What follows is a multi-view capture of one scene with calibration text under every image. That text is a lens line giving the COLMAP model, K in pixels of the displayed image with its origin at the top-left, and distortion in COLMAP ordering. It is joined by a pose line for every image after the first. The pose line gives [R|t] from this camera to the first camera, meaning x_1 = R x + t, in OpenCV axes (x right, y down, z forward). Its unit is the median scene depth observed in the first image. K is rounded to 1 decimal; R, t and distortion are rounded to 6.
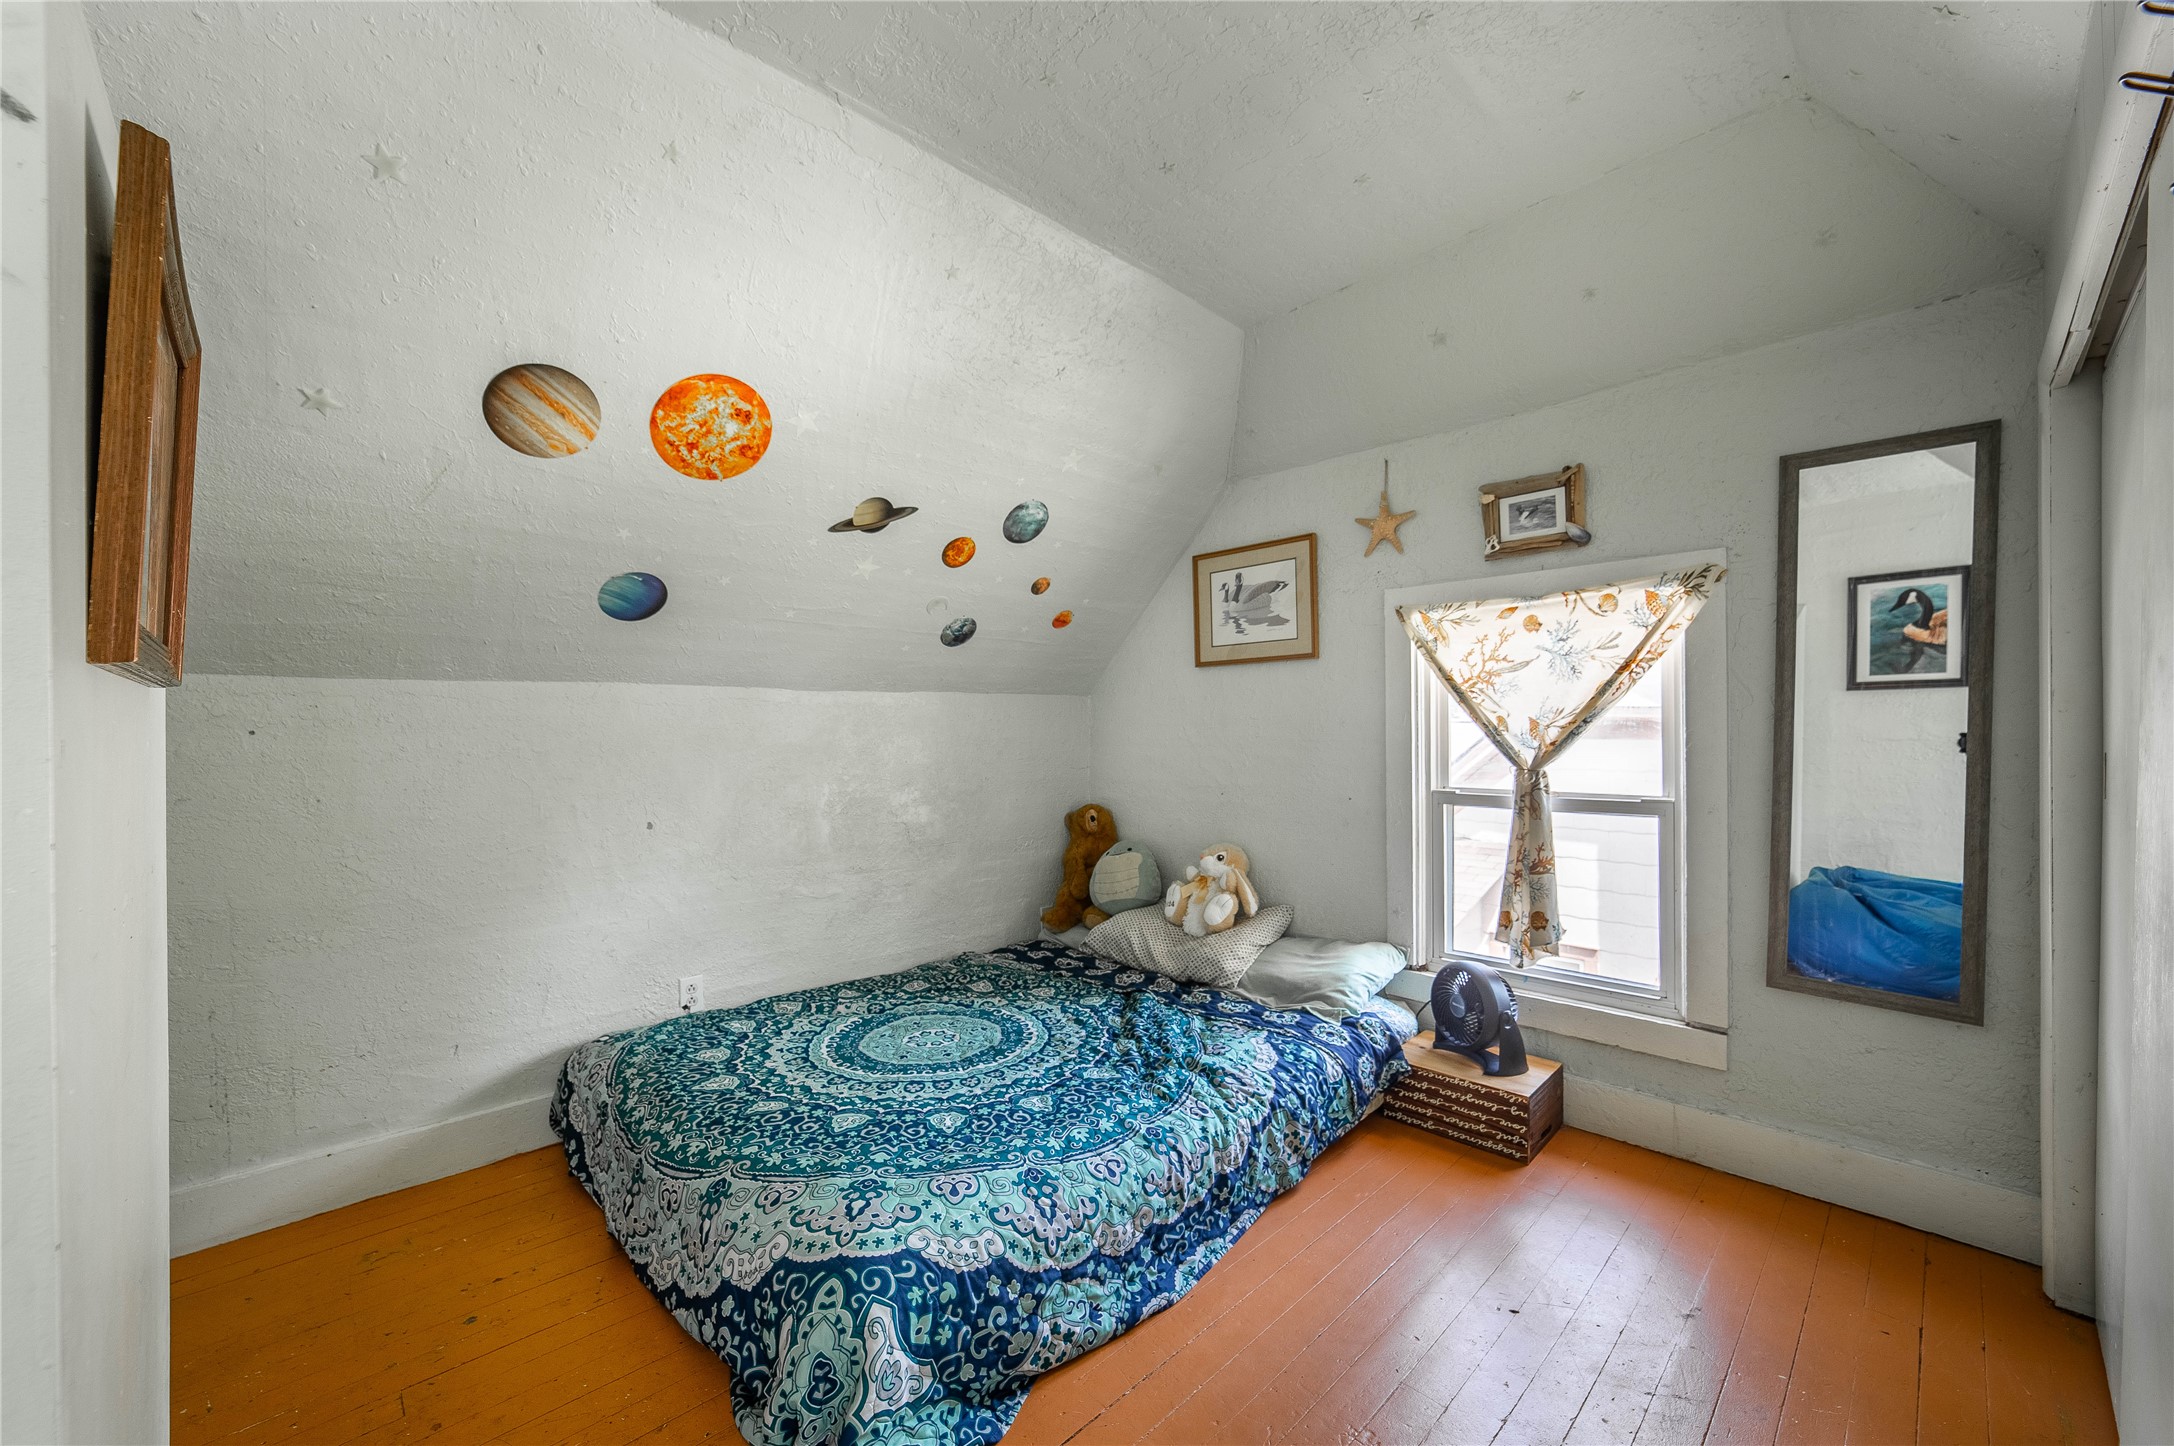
lens RADIAL K [[852.7, 0, 1084.0], [0, 852.7, 730.0], [0, 0, 1]] dist [-0.021616, 0.007509]
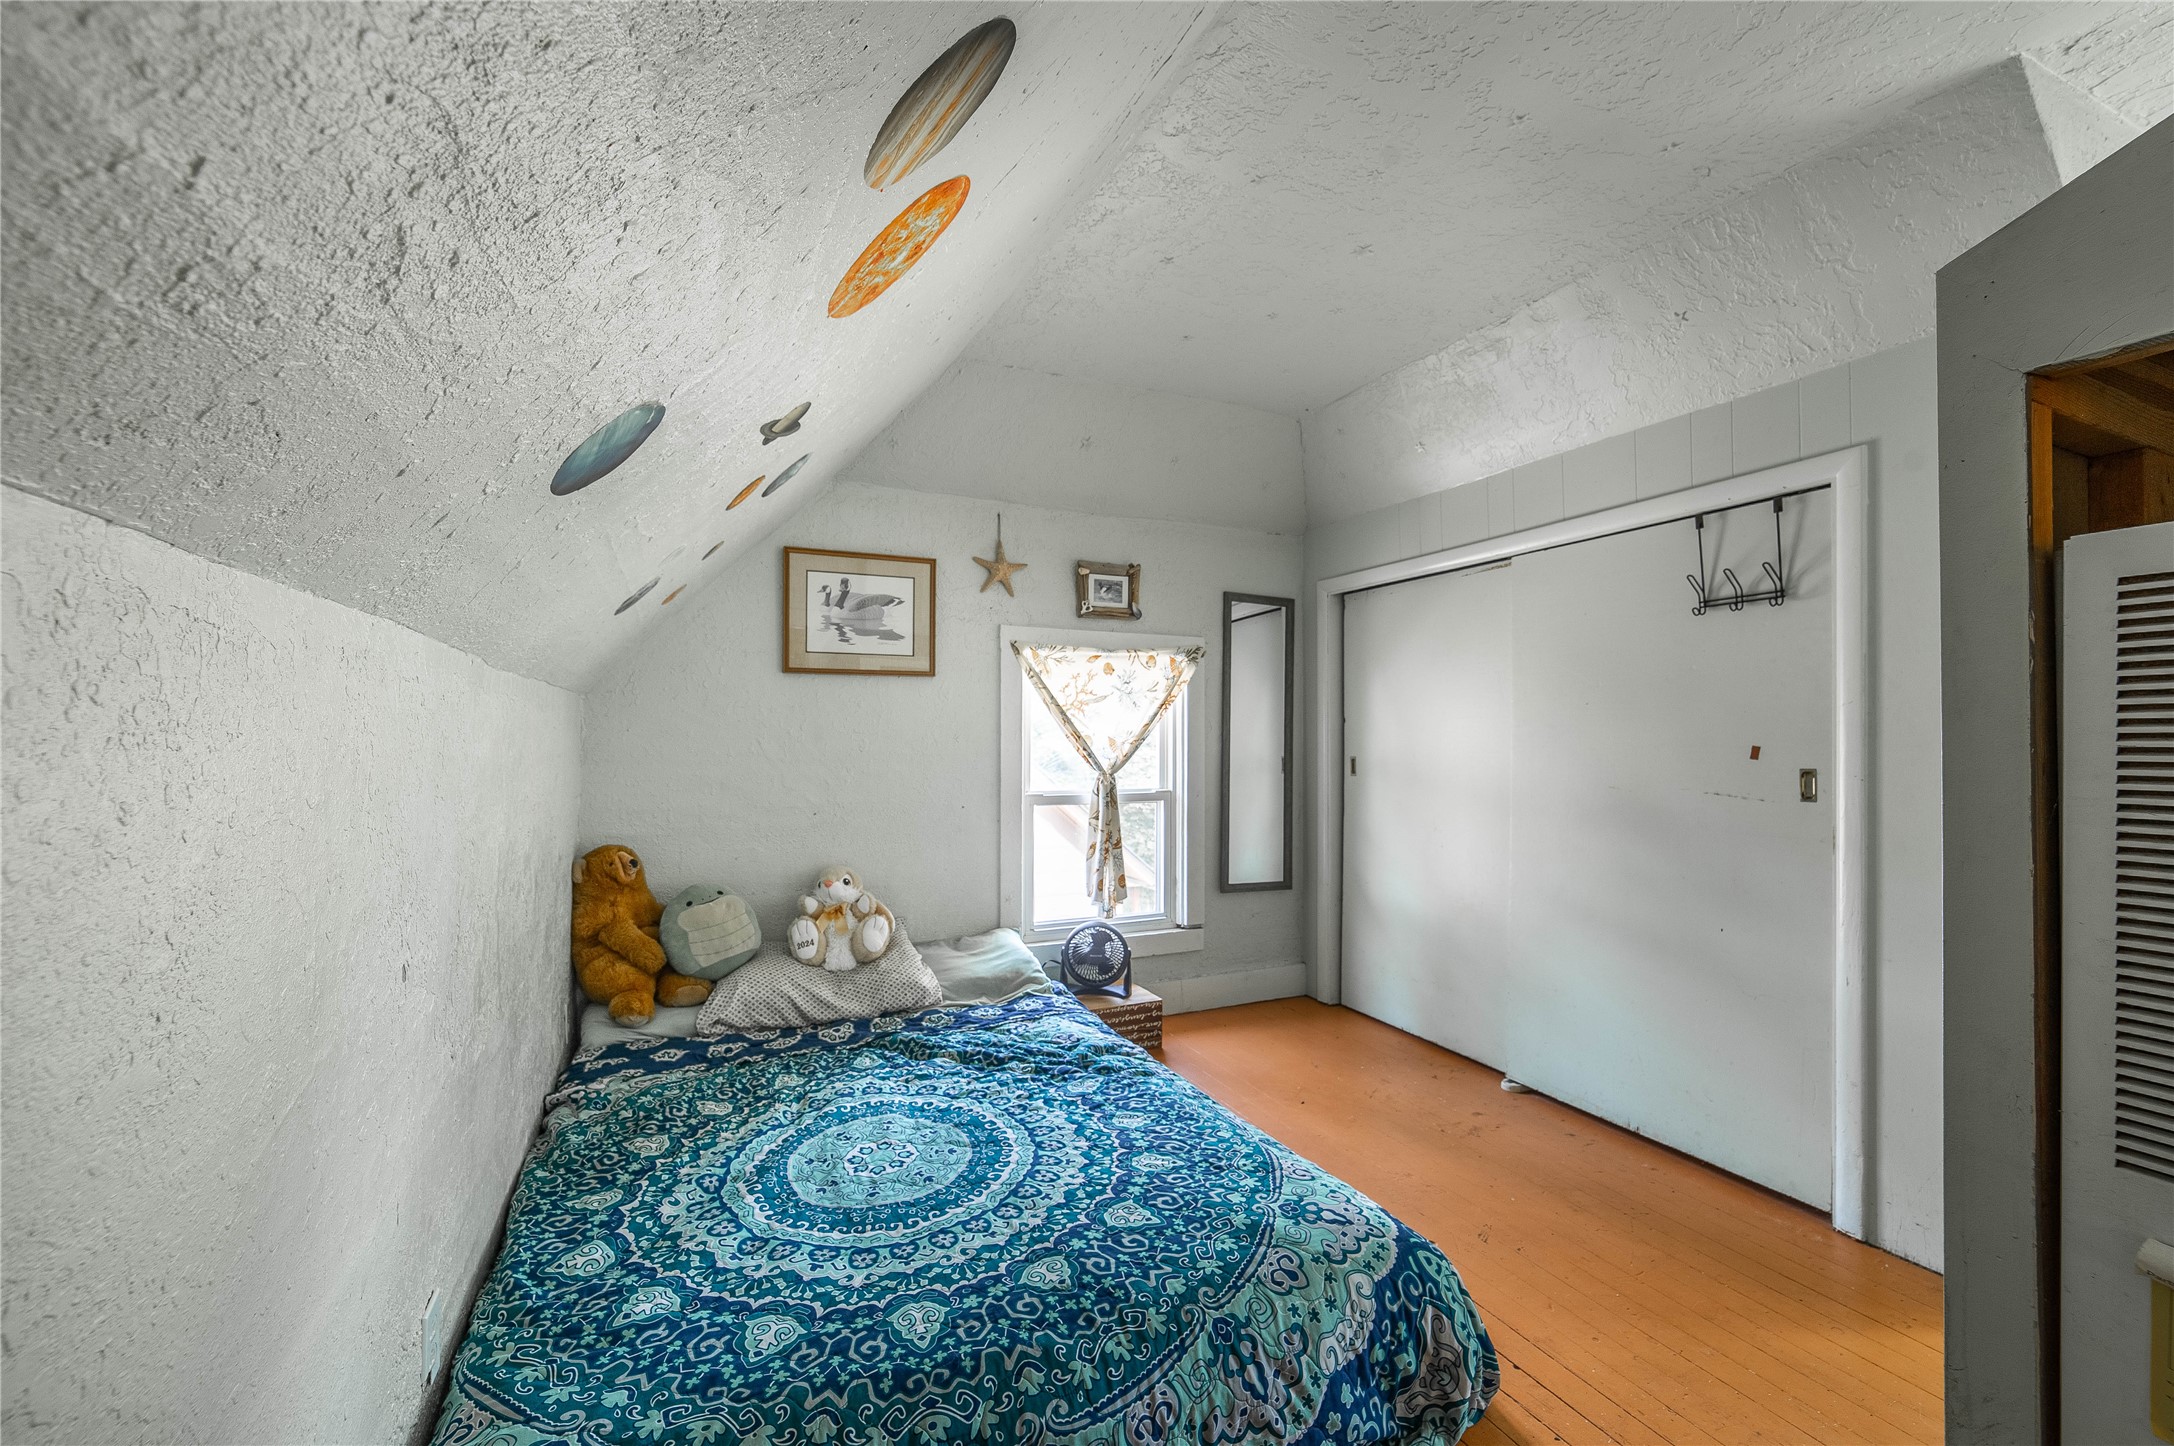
lens RADIAL K [[852.7, 0, 1084.0], [0, 852.7, 730.0], [0, 0, 1]] dist [-0.021616, 0.007509]
pose [[0.345931, 0.018687, 0.938074, -0.759893], [-0.003951, 0.999822, -0.018460, 0.000641], [-0.938252, 0.002679, 0.345943, 0.529145]]
